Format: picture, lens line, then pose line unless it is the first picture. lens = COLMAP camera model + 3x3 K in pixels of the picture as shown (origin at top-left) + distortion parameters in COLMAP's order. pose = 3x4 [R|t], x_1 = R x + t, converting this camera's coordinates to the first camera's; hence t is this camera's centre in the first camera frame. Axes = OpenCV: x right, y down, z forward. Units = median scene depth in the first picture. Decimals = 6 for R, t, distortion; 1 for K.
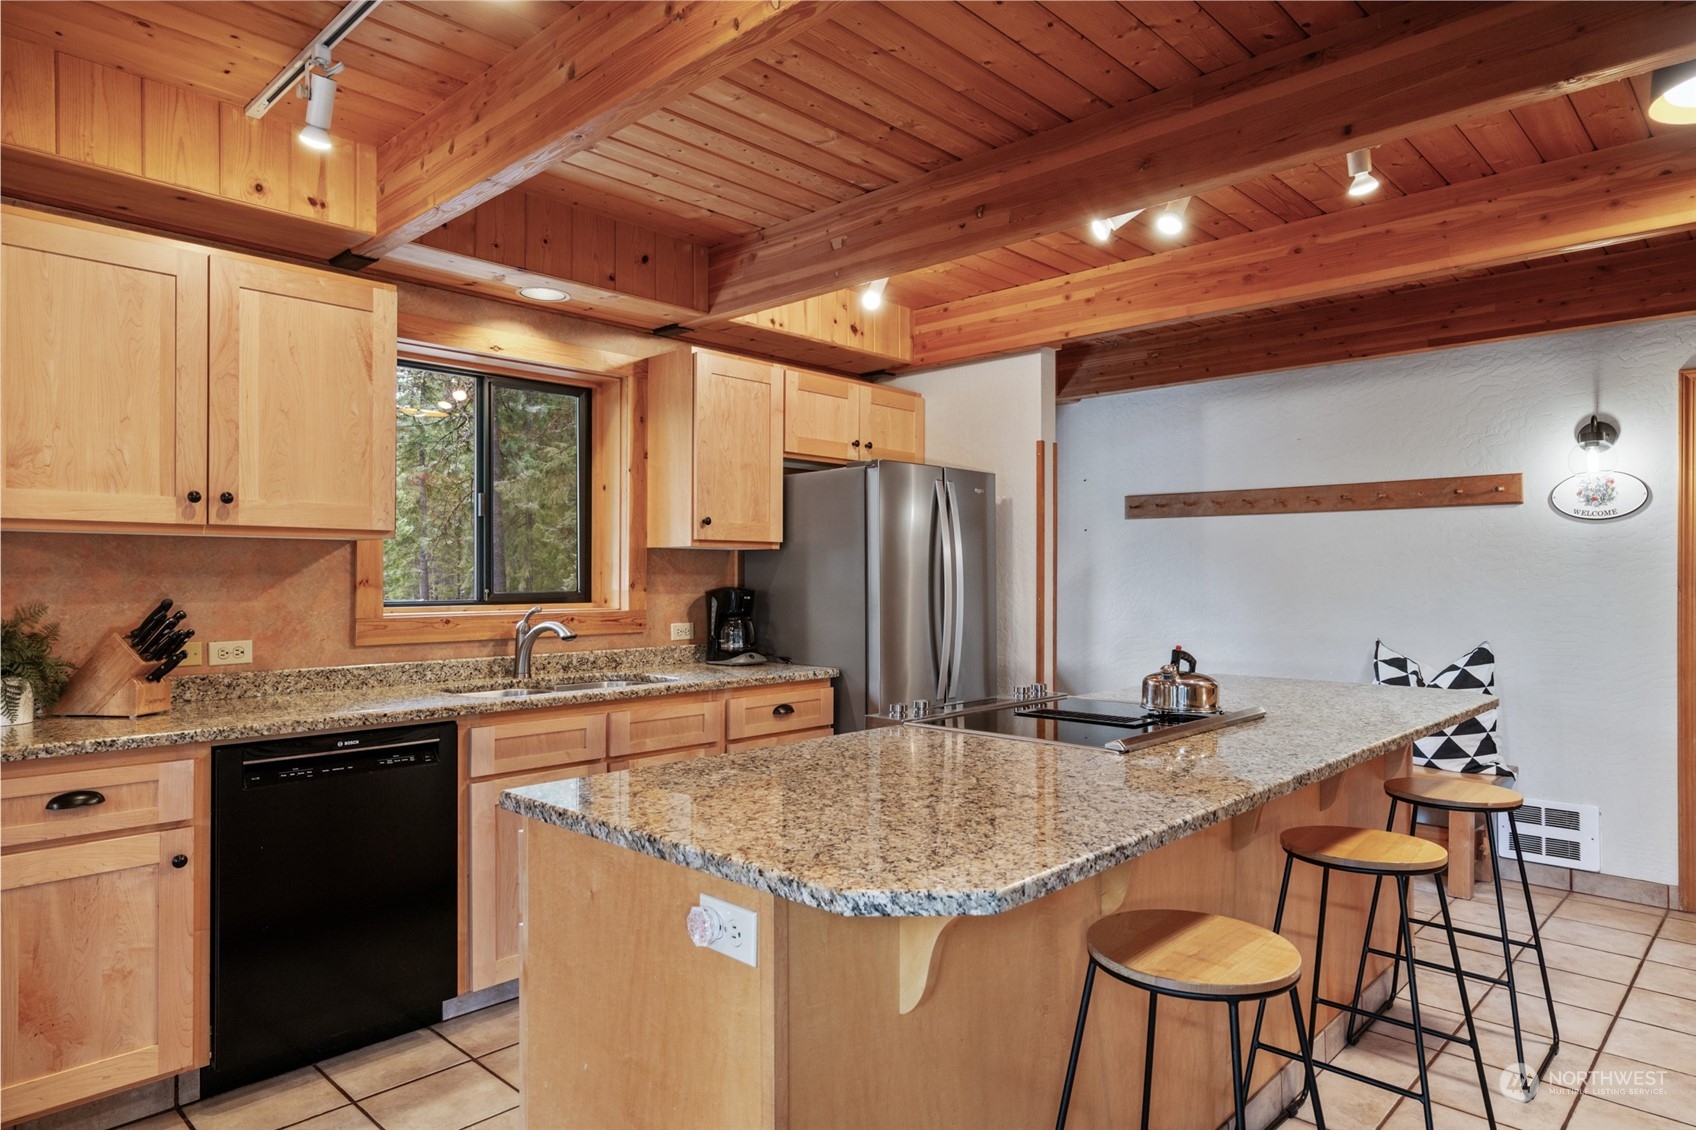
lens RADIAL K [[1013.1, 0, 845.5], [0, 1013.1, 571.6], [0, 0, 1]] dist [0.009939, 0.000653]
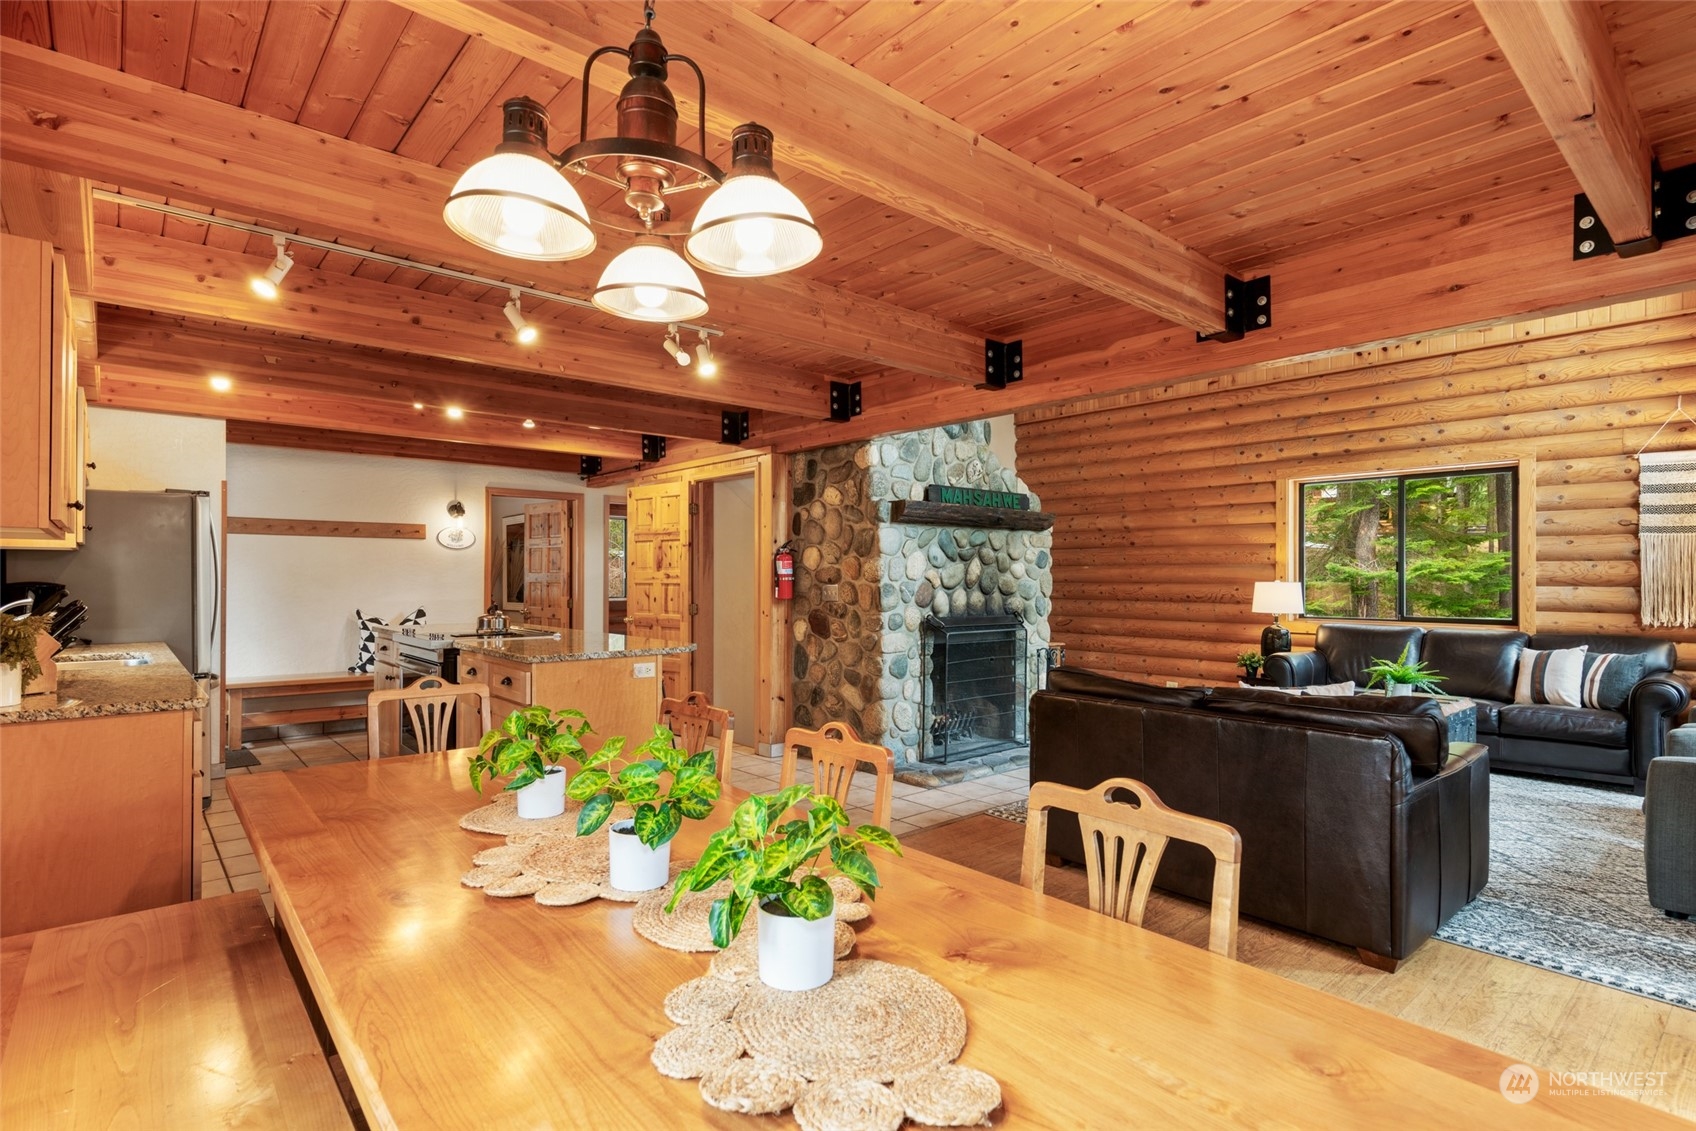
lens RADIAL K [[844.8, 0, 833.0], [0, 844.8, 574.0], [0, 0, 1]] dist [0.002437, 0.001560]
pose [[0.096670, 0.002787, 0.995313, -1.163603], [-0.005434, 0.999983, -0.002272, 0.003685], [-0.995302, -0.005189, 0.096684, 0.013478]]
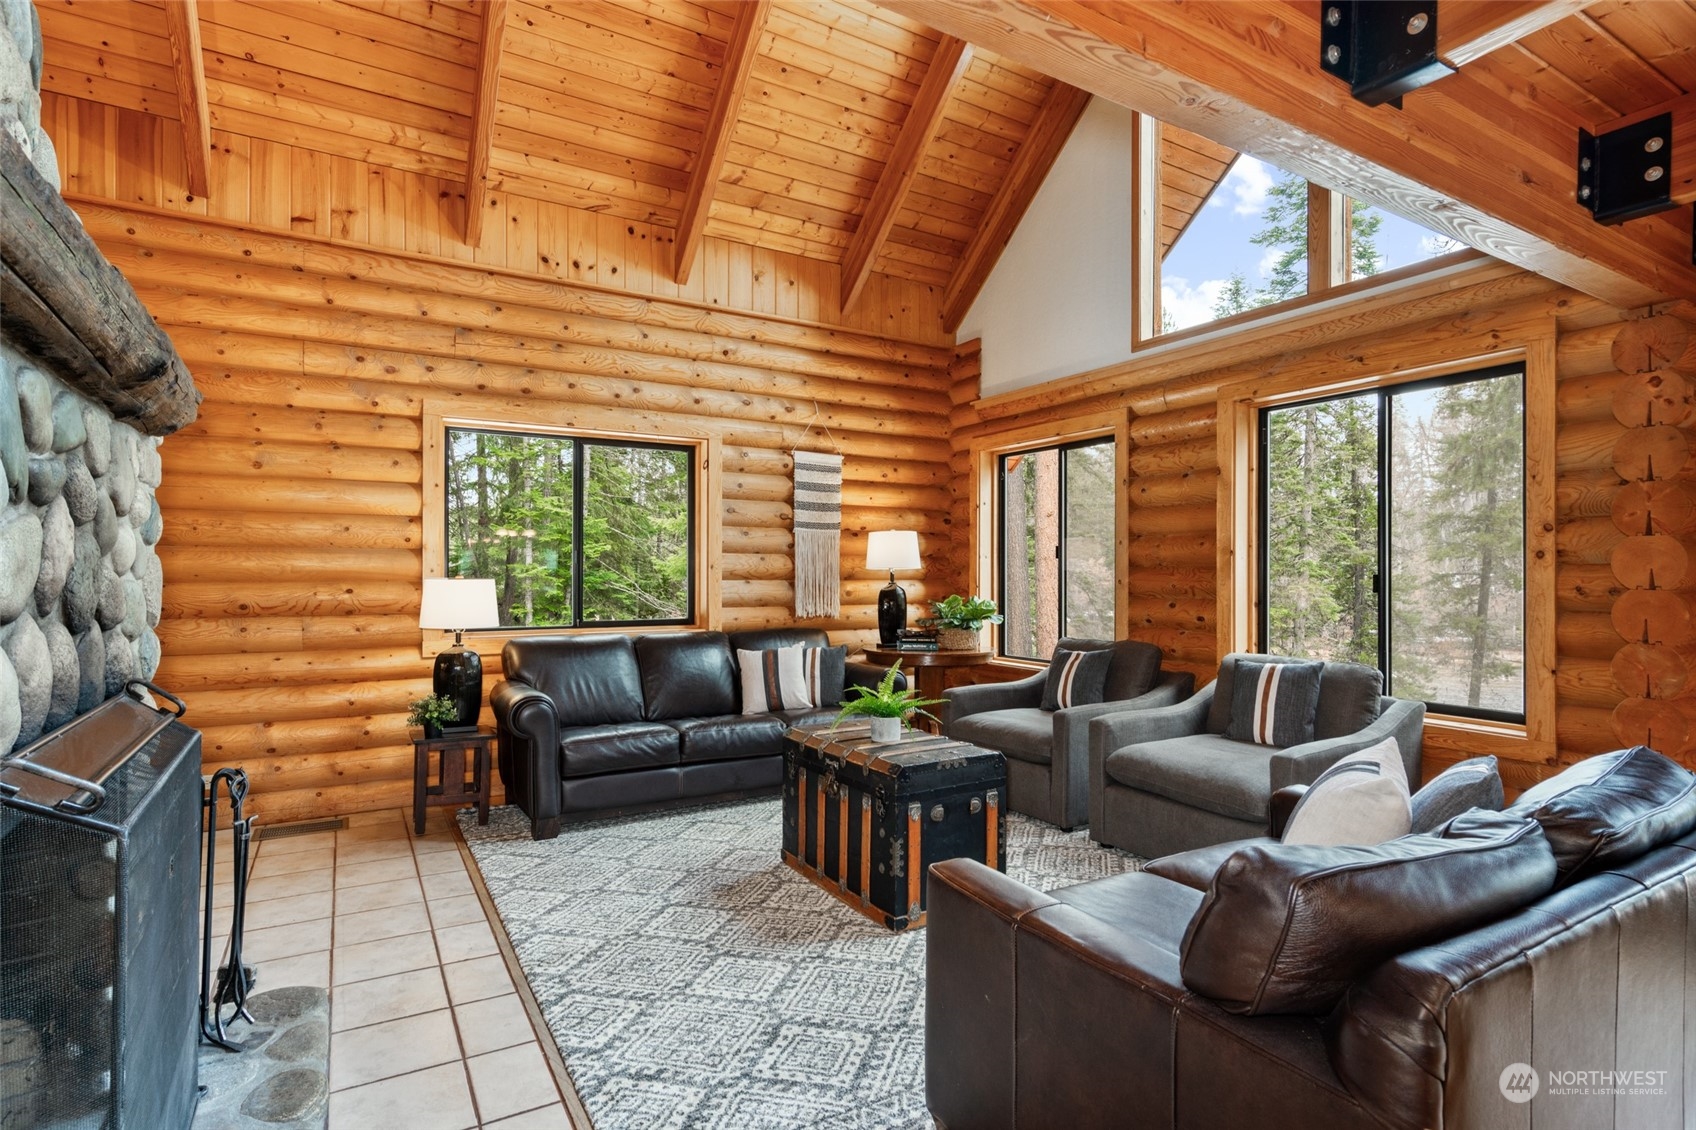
lens RADIAL K [[844.8, 0, 844.0], [0, 844.8, 565.6], [0, 0, 1]] dist [0.002437, 0.001560]
pose [[-0.963464, -0.000941, 0.267836, 0.044245], [-0.003756, 0.999943, -0.009999, 0.004208], [-0.267812, -0.010639, -0.963413, 0.209874]]
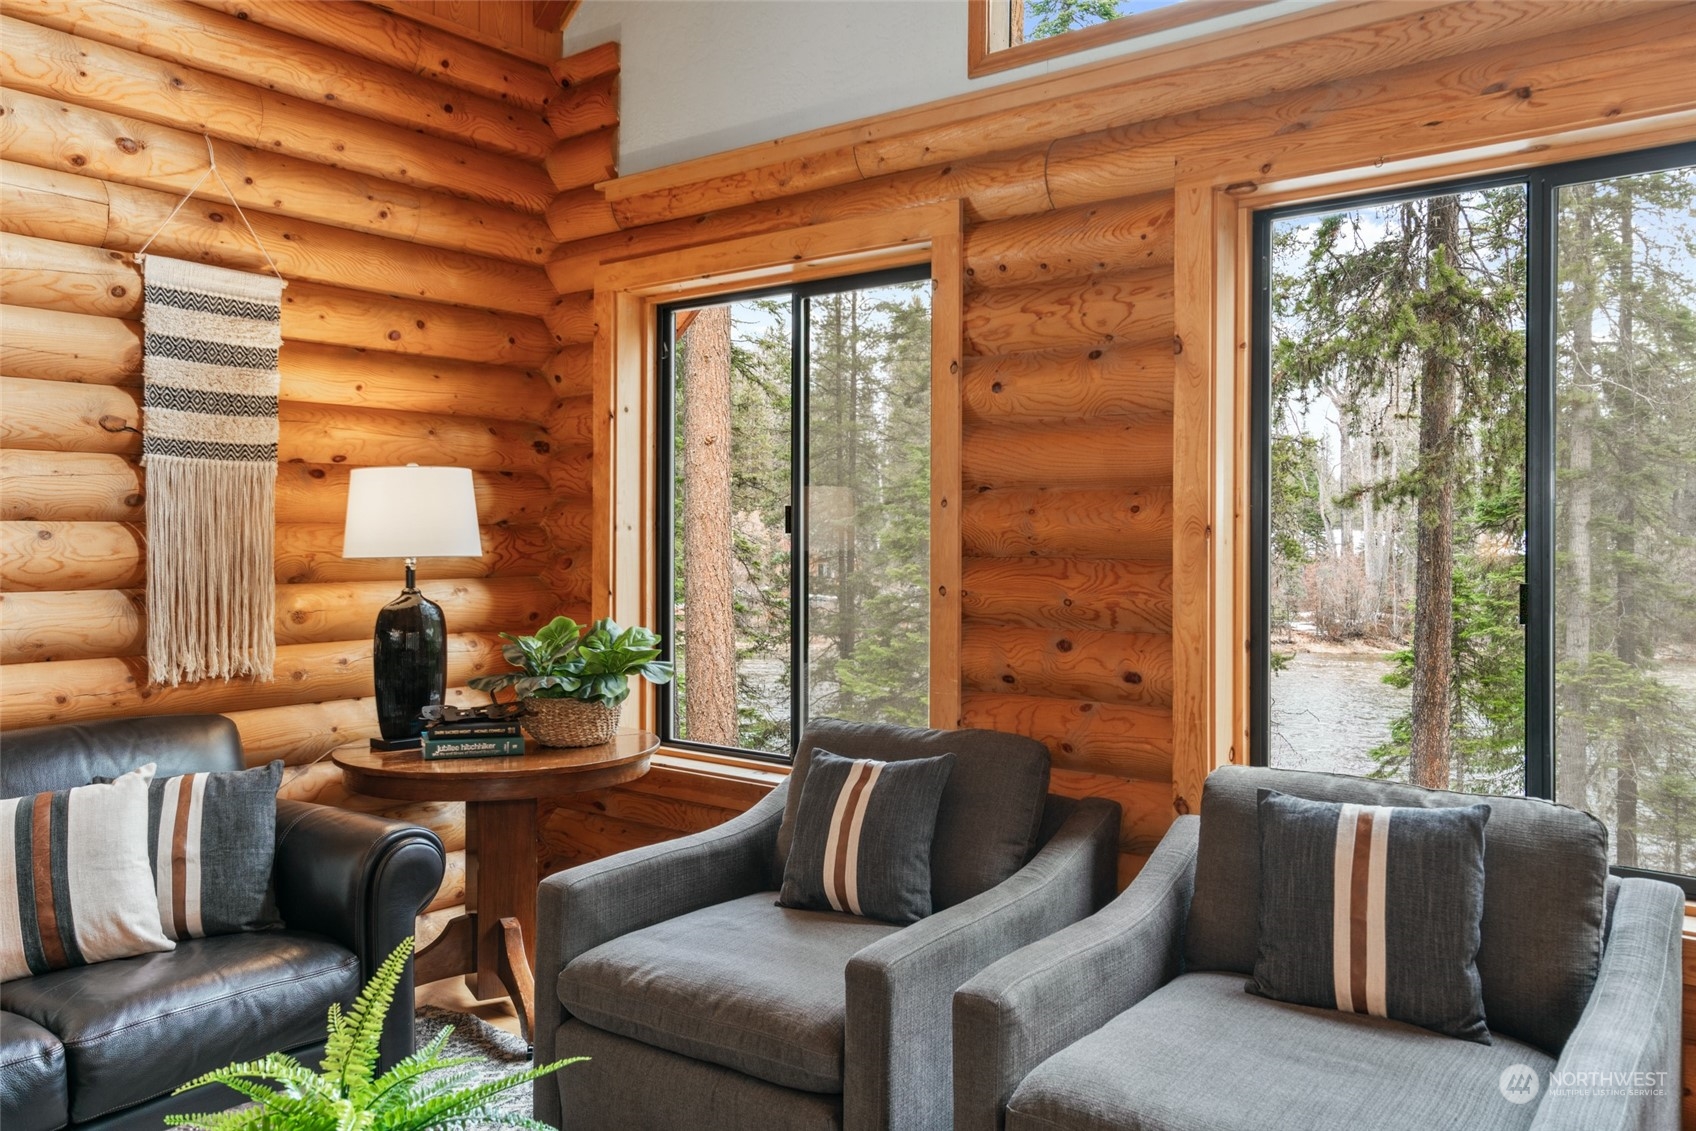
lens RADIAL K [[1277.9, 0, 830.4], [0, 1277.9, 528.3], [0, 0, 1]] dist [-0.002385, 0.010945]
pose [[-0.996230, -0.003792, -0.086672, 0.146213], [-0.003481, 0.999987, -0.003735, -0.027304], [0.086685, -0.003419, -0.996230, -0.344673]]
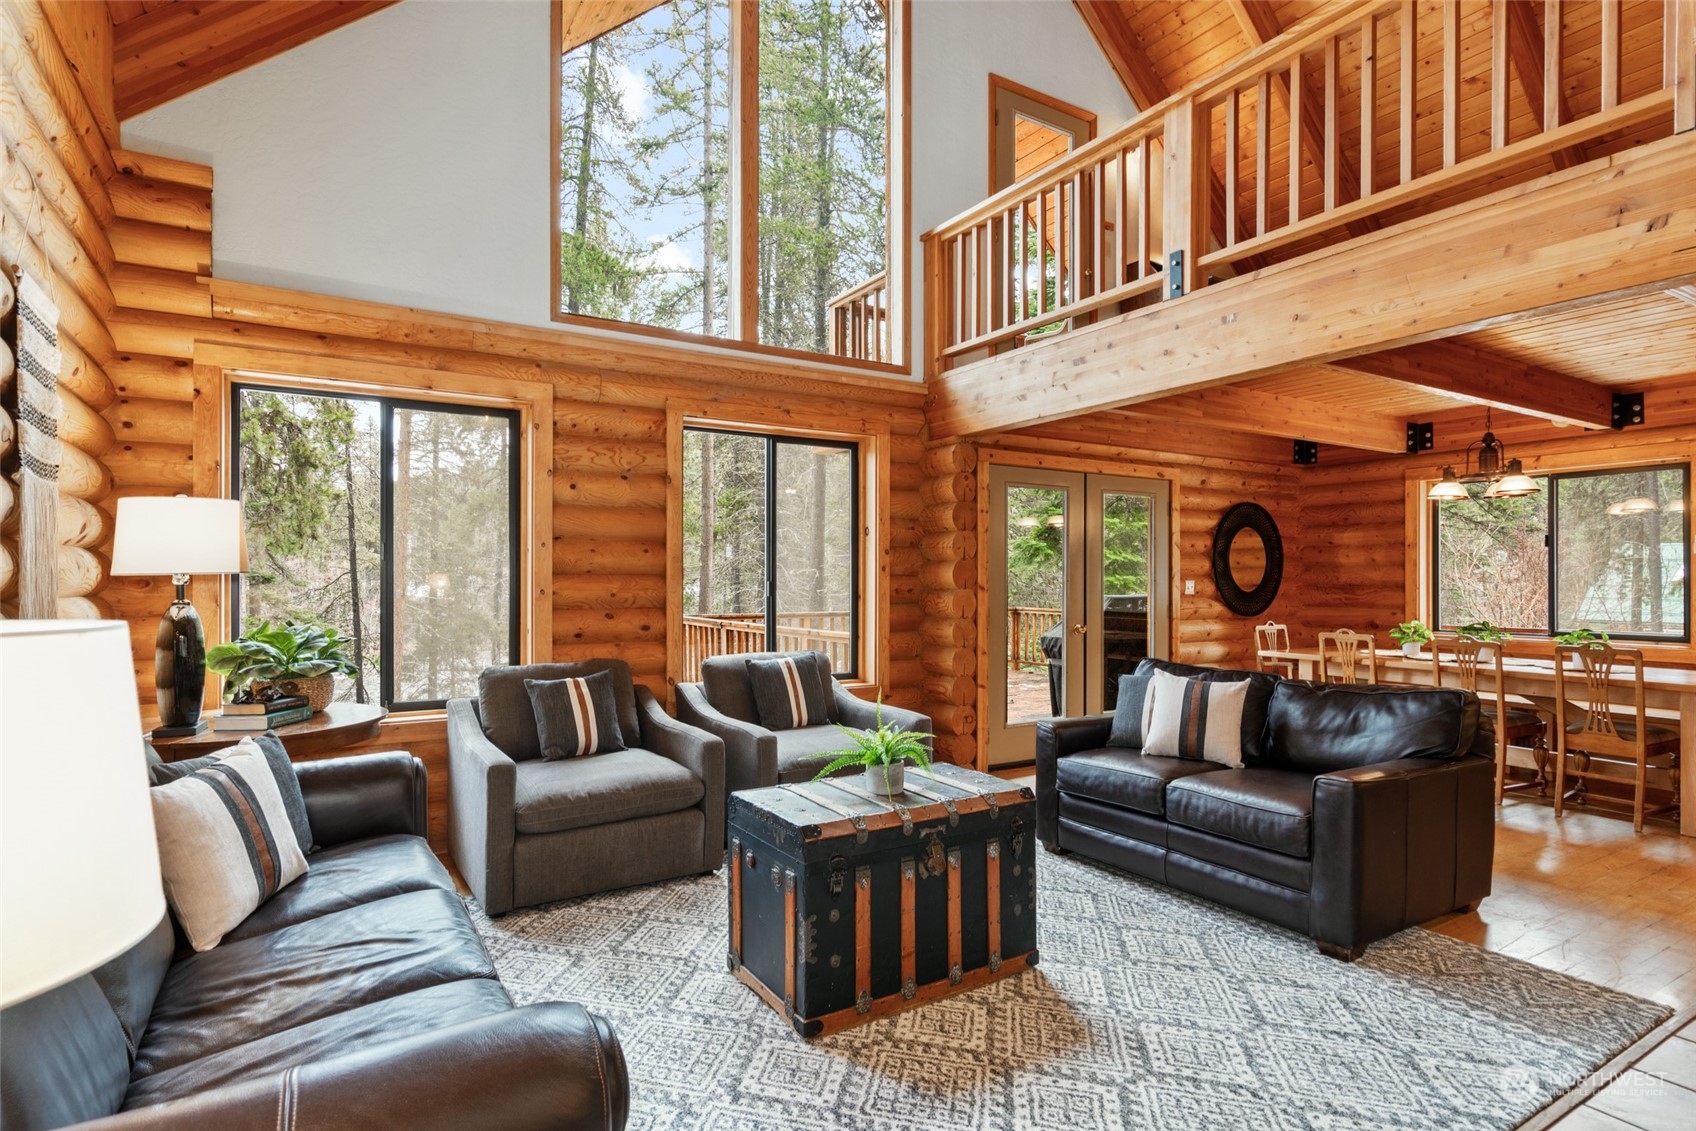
lens RADIAL K [[844.8, 0, 844.1], [0, 844.8, 581.5], [0, 0, 1]] dist [0.002437, 0.001560]
pose [[-0.256445, -0.001374, -0.966558, 1.025388], [0.003839, 0.999990, -0.002441, 0.006065], [0.966551, -0.004337, -0.256437, -0.586274]]
